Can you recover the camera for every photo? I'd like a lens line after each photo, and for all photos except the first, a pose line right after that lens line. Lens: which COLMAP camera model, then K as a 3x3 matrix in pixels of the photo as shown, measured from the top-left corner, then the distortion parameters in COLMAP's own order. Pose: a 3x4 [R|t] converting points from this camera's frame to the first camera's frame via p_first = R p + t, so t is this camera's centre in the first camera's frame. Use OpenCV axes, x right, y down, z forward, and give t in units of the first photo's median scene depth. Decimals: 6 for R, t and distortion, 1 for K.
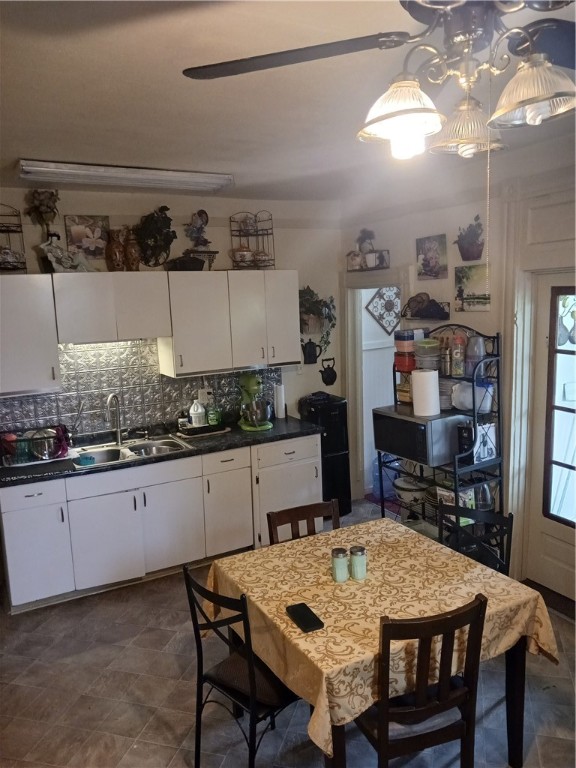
lens RADIAL K [[598.9, 0, 289.7], [0, 598.9, 385.2], [0, 0, 1]] dist [0.072351, -0.004971]
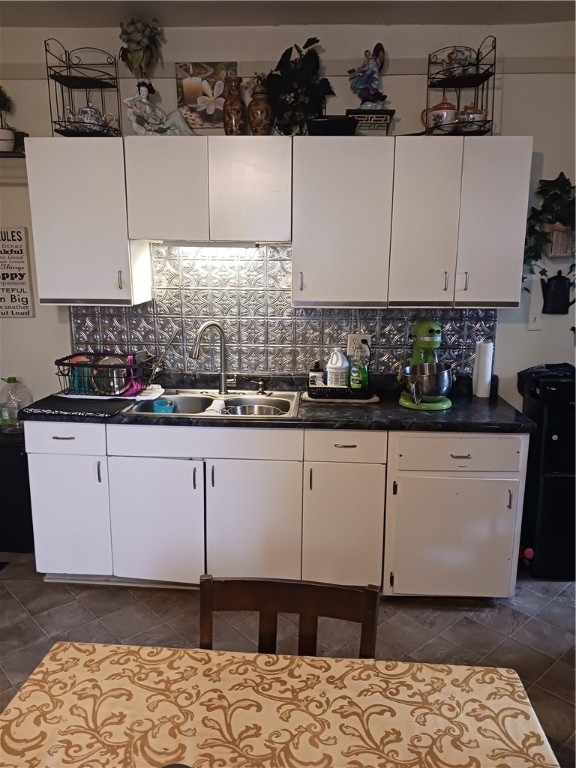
lens RADIAL K [[606.7, 0, 287.6], [0, 606.7, 380.3], [0, 0, 1]] dist [0.034420, -0.023787]
pose [[0.845998, 0.146533, -0.512655, 0.150822], [-0.123276, 0.989198, 0.079311, 0.014761], [0.518739, -0.003898, 0.854924, 0.414642]]
